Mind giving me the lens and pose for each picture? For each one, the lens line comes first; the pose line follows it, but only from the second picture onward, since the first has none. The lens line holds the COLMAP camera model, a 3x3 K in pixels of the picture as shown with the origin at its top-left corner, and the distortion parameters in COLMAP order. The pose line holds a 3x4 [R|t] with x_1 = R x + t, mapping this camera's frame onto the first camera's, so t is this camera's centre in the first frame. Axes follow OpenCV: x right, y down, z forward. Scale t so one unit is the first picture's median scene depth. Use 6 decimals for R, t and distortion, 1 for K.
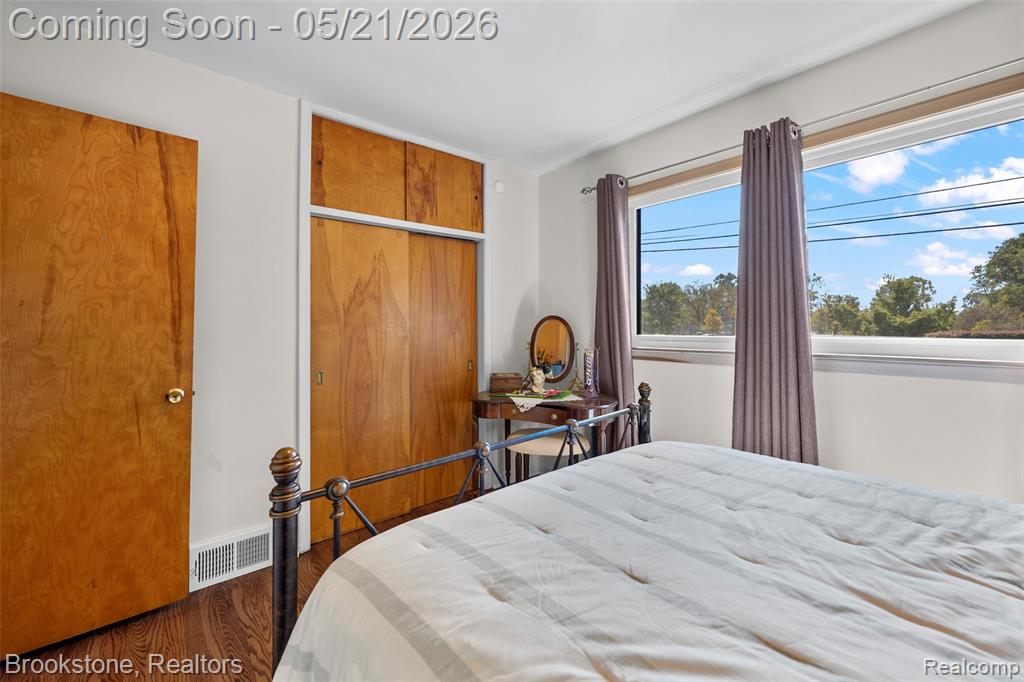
lens RADIAL K [[403.4, 0, 513.6], [0, 403.4, 345.8], [0, 0, 1]] dist [0.000938, -0.000060]
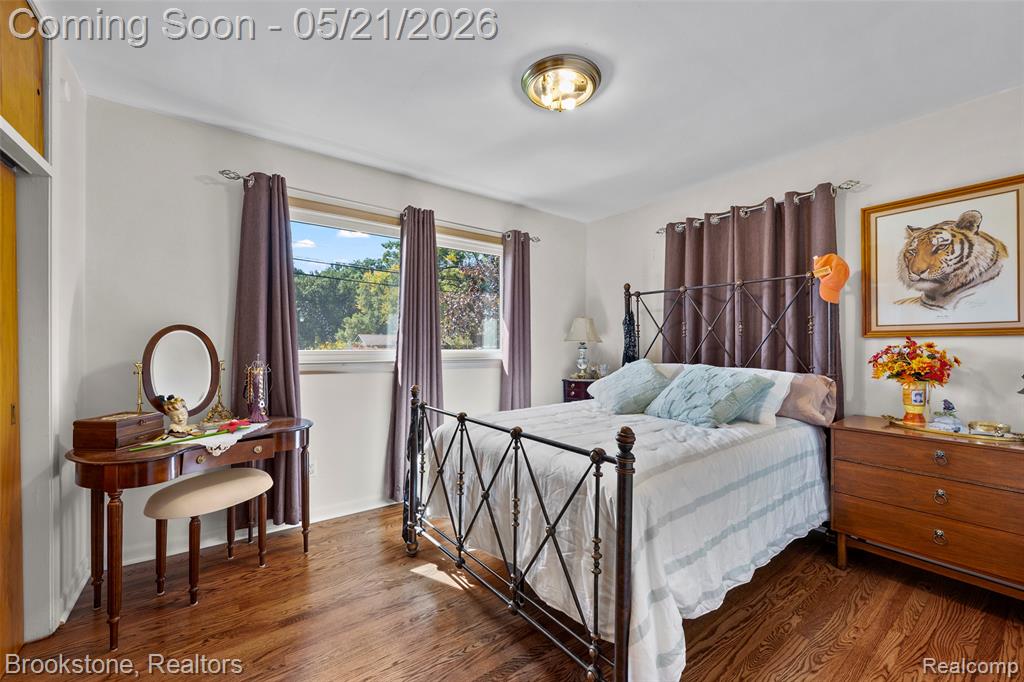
lens RADIAL K [[403.4, 0, 513.6], [0, 403.4, 345.8], [0, 0, 1]] dist [0.000938, -0.000060]
pose [[0.117102, 0.002362, 0.993117, -0.633904], [0.034675, 0.999378, -0.006466, -0.009236], [-0.992514, 0.035194, 0.116948, 0.383816]]
